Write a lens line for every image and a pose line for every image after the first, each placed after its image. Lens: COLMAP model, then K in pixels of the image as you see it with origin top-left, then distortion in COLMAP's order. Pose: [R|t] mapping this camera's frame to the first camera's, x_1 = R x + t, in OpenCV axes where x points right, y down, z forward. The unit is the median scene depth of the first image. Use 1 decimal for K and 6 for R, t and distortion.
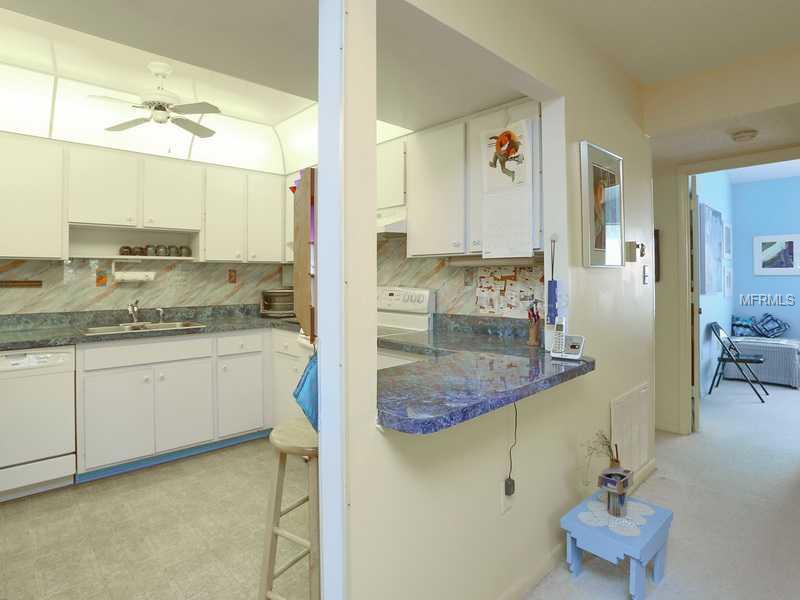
lens RADIAL K [[449.2, 0, 384.2], [0, 449.2, 273.6], [0, 0, 1]] dist [-0.044754, 0.011698]
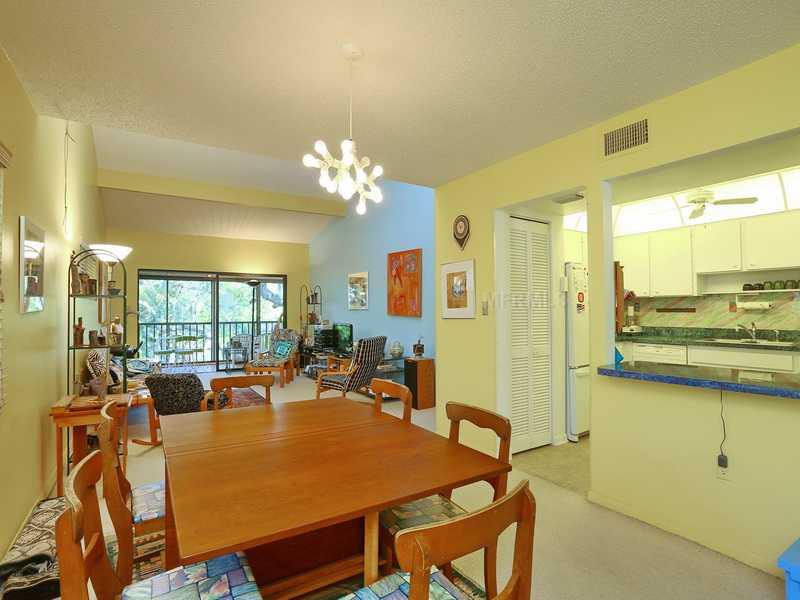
lens RADIAL K [[402.1, 0, 403.7], [0, 402.1, 301.5], [0, 0, 1]] dist [-0.055720, 0.016411]
pose [[-0.146184, -0.013147, -0.989170, 0.837892], [0.015170, 0.999764, -0.015530, -0.003832], [0.989141, -0.017276, -0.145950, 0.110079]]
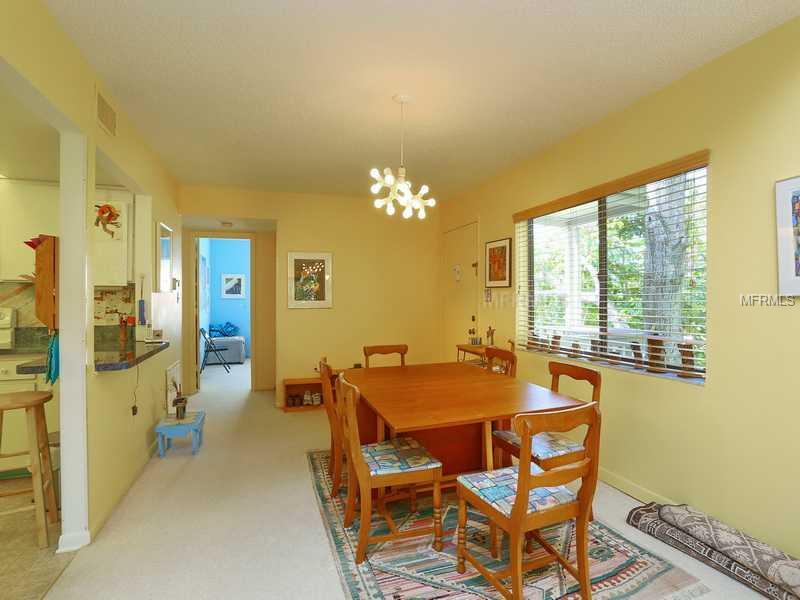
lens RADIAL K [[402.1, 0, 400.1], [0, 402.1, 299.0], [0, 0, 1]] dist [-0.055720, 0.016411]
pose [[0.409768, 0.003904, 0.912181, -0.397345], [-0.007520, 0.999971, -0.000902, 0.003545], [-0.912159, -0.006490, 0.409786, -0.357262]]
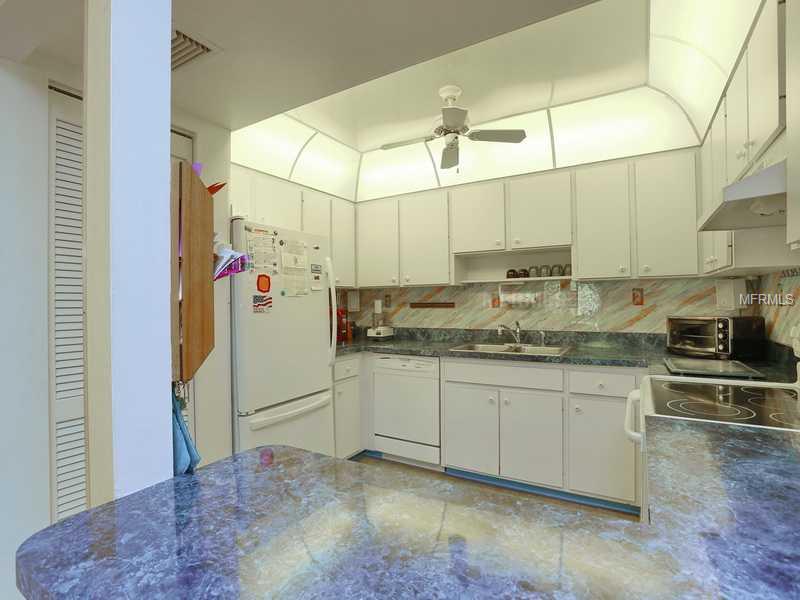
lens RADIAL K [[402.1, 0, 401.2], [0, 402.1, 302.4], [0, 0, 1]] dist [-0.055720, 0.016411]
pose [[0.301107, 0.000292, -0.953590, 0.253245], [0.018483, 0.999810, 0.006143, 0.005525], [0.953411, -0.019475, 0.301045, 0.494847]]
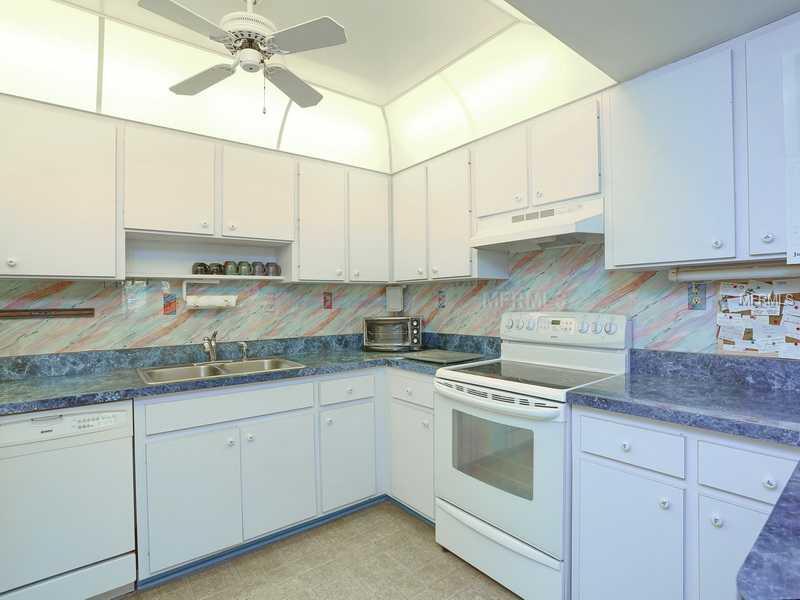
lens RADIAL K [[419.7, 0, 405.2], [0, 419.7, 298.6], [0, 0, 1]] dist [-0.035953, 0.005641]
pose [[0.997925, -0.010822, -0.063475, -0.190845], [0.010972, 0.999938, 0.002011, 0.003887], [0.063450, -0.002703, 0.997981, 0.314818]]
